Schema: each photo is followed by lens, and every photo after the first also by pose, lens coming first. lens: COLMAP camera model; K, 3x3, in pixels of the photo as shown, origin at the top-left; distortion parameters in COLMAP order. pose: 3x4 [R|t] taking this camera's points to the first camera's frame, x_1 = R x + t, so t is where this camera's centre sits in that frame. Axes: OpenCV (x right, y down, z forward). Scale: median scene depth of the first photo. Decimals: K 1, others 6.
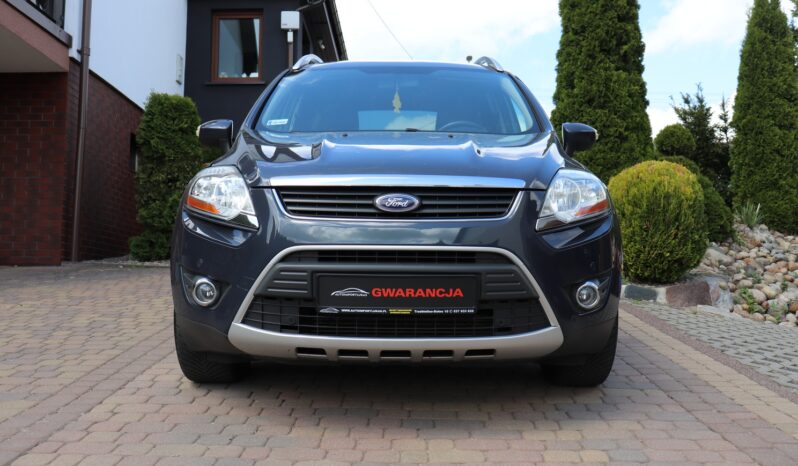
lens RADIAL K [[737.2, 0, 399.0], [0, 737.2, 233.0], [0, 0, 1]] dist [0.001229, 0.001401]
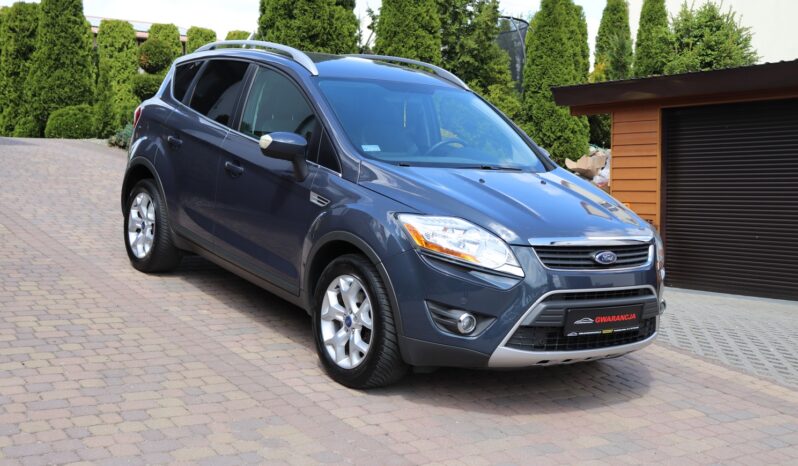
lens RADIAL K [[994.8, 0, 399.0], [0, 994.8, 233.0], [0, 0, 1]] dist [-0.163112, -0.002693]
pose [[0.818044, -0.014269, 0.574979, -1.405587], [-0.052960, 0.993577, 0.100004, -0.253041], [-0.572713, -0.112259, 0.812033, -0.328498]]
